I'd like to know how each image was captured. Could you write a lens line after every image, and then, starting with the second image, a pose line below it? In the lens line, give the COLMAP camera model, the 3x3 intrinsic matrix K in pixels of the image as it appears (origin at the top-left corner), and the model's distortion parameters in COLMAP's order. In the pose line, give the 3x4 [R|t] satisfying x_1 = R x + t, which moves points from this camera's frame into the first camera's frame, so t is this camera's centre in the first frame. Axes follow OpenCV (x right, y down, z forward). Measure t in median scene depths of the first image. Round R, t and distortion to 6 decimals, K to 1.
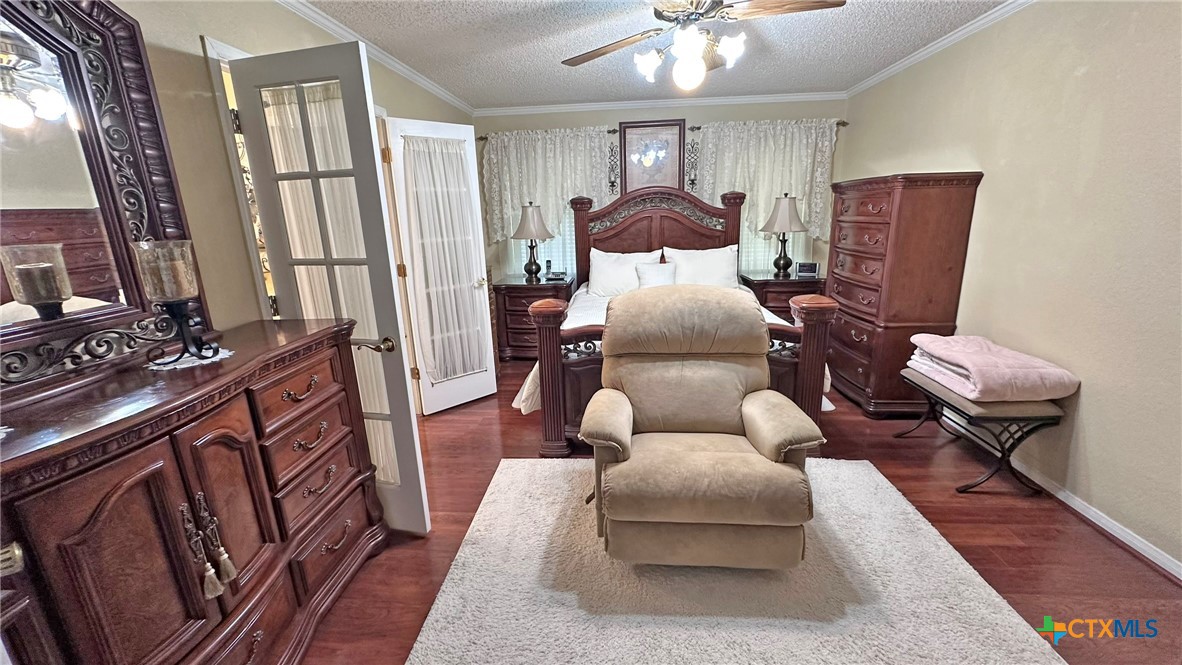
lens RADIAL K [[472.3, 0, 589.3], [0, 472.3, 334.0], [0, 0, 1]] dist [-0.006328, 0.001884]
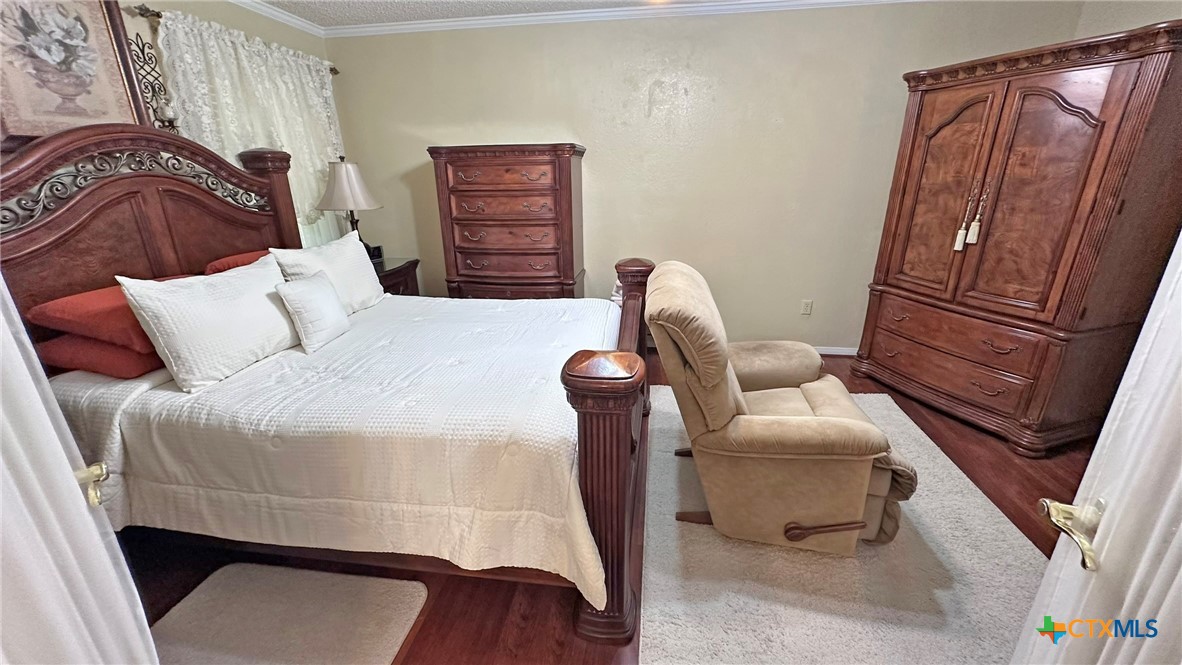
lens RADIAL K [[472.3, 0, 589.0], [0, 472.3, 329.7], [0, 0, 1]] dist [-0.006328, 0.001884]
pose [[0.061452, -0.297000, 0.952898, -0.315938], [0.264899, 0.925318, 0.271321, -0.136913], [-0.962316, 0.235749, 0.135538, 0.562032]]
